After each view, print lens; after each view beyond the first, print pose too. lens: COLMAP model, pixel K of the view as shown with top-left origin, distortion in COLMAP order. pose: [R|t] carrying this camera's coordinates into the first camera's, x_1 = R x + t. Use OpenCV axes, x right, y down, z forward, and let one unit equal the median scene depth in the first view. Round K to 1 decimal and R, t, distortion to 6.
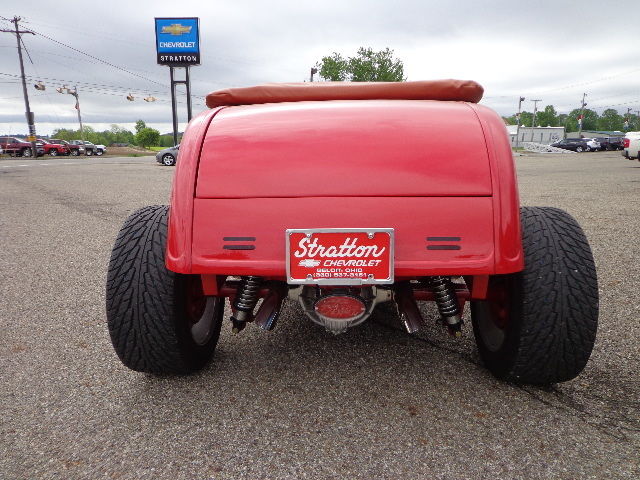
lens RADIAL K [[477.6, 0, 320.0], [0, 477.6, 240.0], [0, 0, 1]] dist [-0.002804, 0.004155]
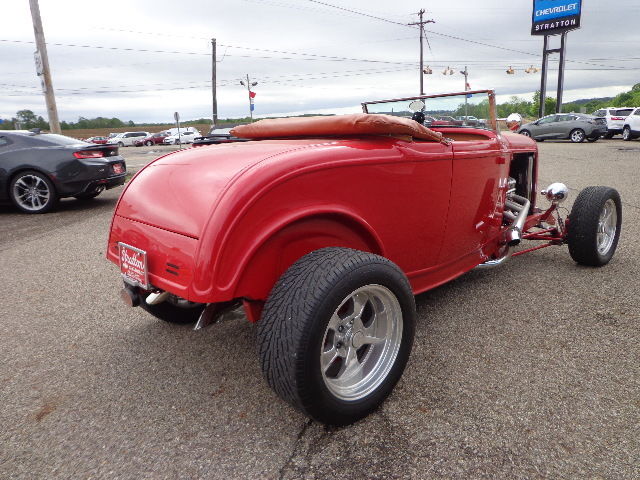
lens RADIAL K [[477.6, 0, 320.0], [0, 477.6, 240.0], [0, 0, 1]] dist [-0.002804, 0.004155]
pose [[0.694577, 0.146647, -0.704314, 0.100665], [-0.103194, 0.989189, 0.104193, -0.016793], [0.711979, 0.000311, 0.702201, 0.024352]]
